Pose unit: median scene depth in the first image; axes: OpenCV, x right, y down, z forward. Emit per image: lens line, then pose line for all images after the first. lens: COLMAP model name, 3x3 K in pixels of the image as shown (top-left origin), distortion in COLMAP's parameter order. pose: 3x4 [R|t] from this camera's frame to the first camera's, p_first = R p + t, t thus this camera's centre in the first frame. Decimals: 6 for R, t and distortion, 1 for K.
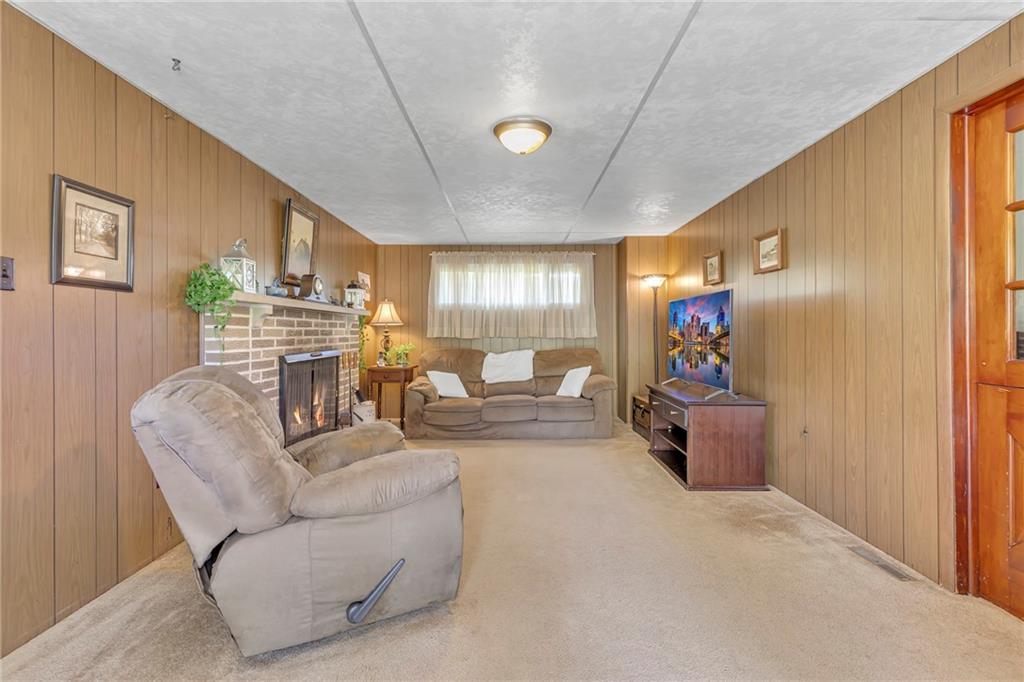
lens RADIAL K [[470.2, 0, 547.2], [0, 470.2, 335.8], [0, 0, 1]] dist [-0.019997, -0.000160]
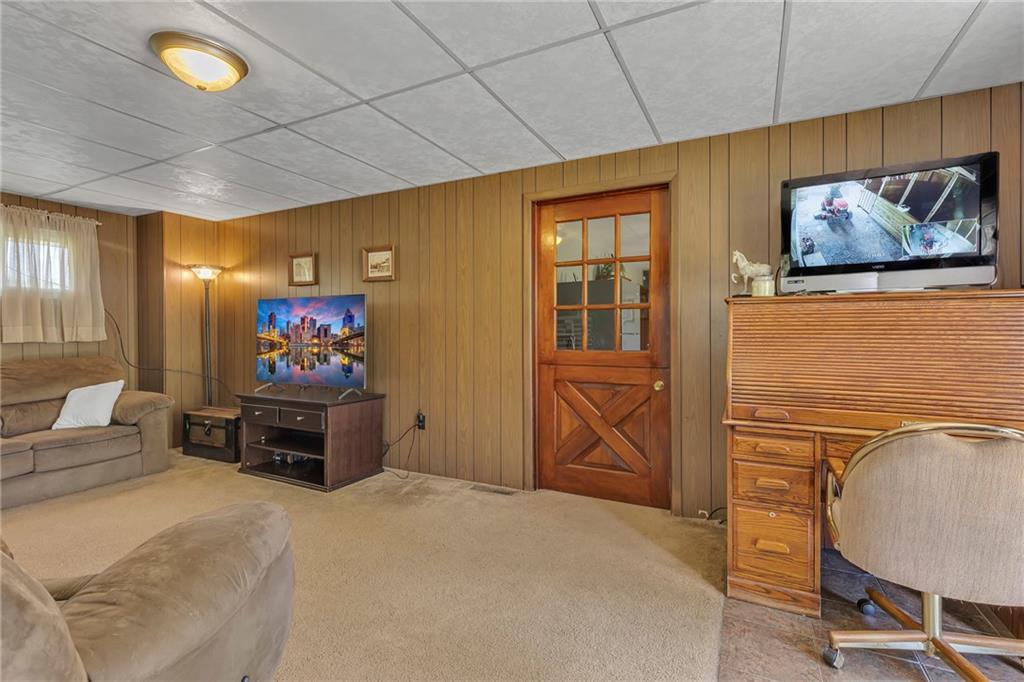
lens RADIAL K [[470.2, 0, 504.8], [0, 470.2, 340.0], [0, 0, 1]] dist [-0.019997, -0.000160]
pose [[0.432940, -0.010591, 0.901361, -0.438273], [0.004991, 0.999944, 0.009352, -0.001666], [-0.901409, 0.000450, 0.432968, 0.230966]]
